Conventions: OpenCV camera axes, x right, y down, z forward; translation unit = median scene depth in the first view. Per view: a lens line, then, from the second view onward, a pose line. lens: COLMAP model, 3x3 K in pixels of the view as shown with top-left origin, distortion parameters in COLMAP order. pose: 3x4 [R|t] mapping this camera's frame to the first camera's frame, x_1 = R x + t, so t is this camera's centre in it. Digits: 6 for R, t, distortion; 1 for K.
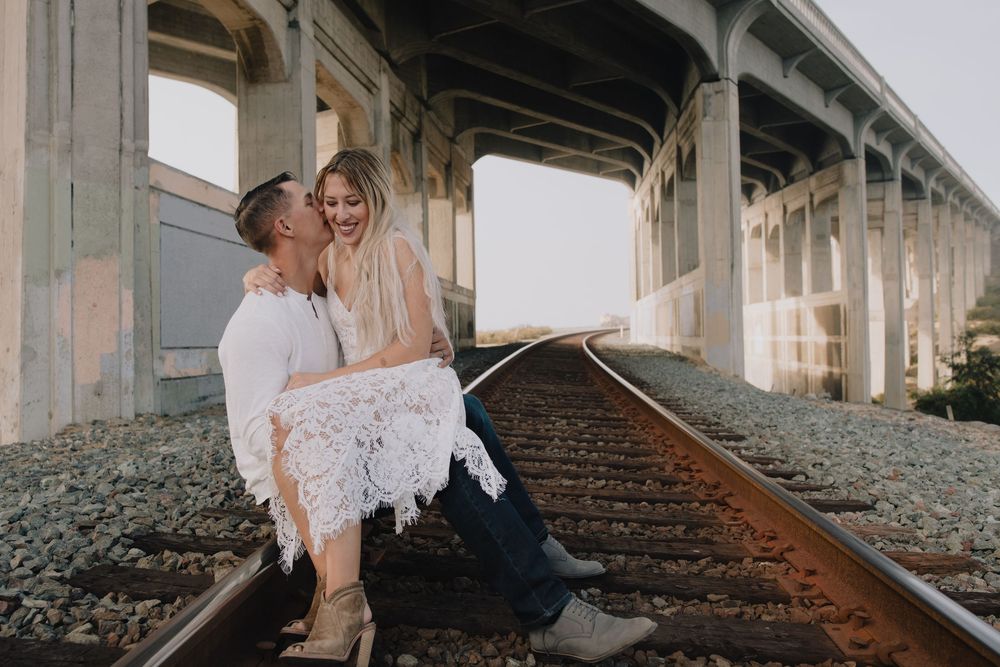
lens RADIAL K [[841.8, 0, 500.0], [0, 841.8, 333.5], [0, 0, 1]] dist [-0.027896, 0.016173]
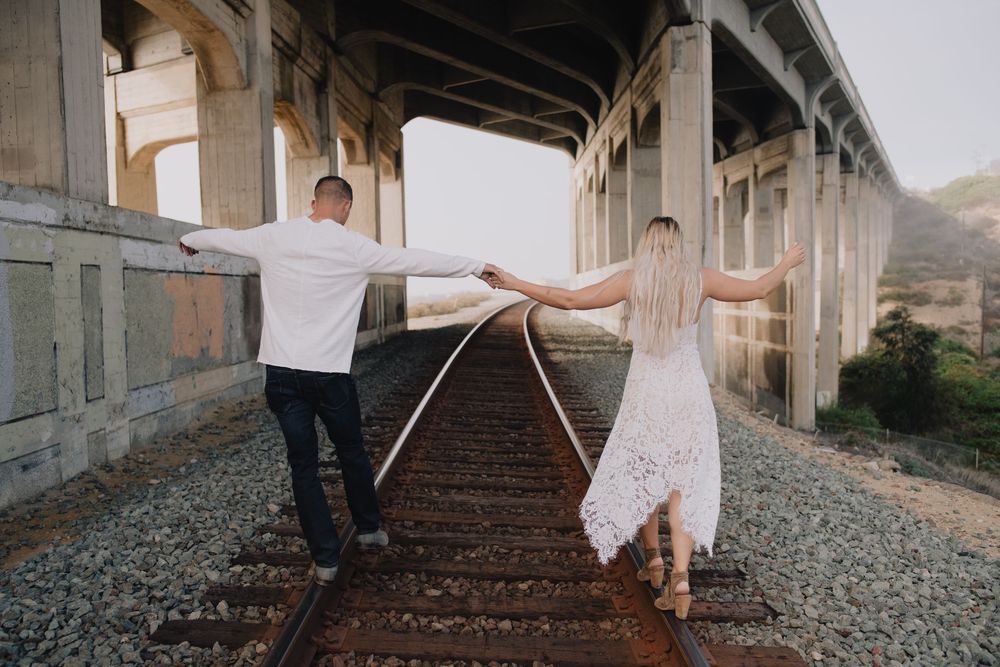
lens RADIAL K [[792.5, 0, 500.6], [0, 792.5, 355.9], [0, 0, 1]] dist [-0.031096, 0.003879]
pose [[0.997295, -0.004939, 0.073340, 0.009783], [-0.000566, 0.997194, 0.074853, -0.021225], [-0.073504, -0.074692, 0.994494, 0.140363]]
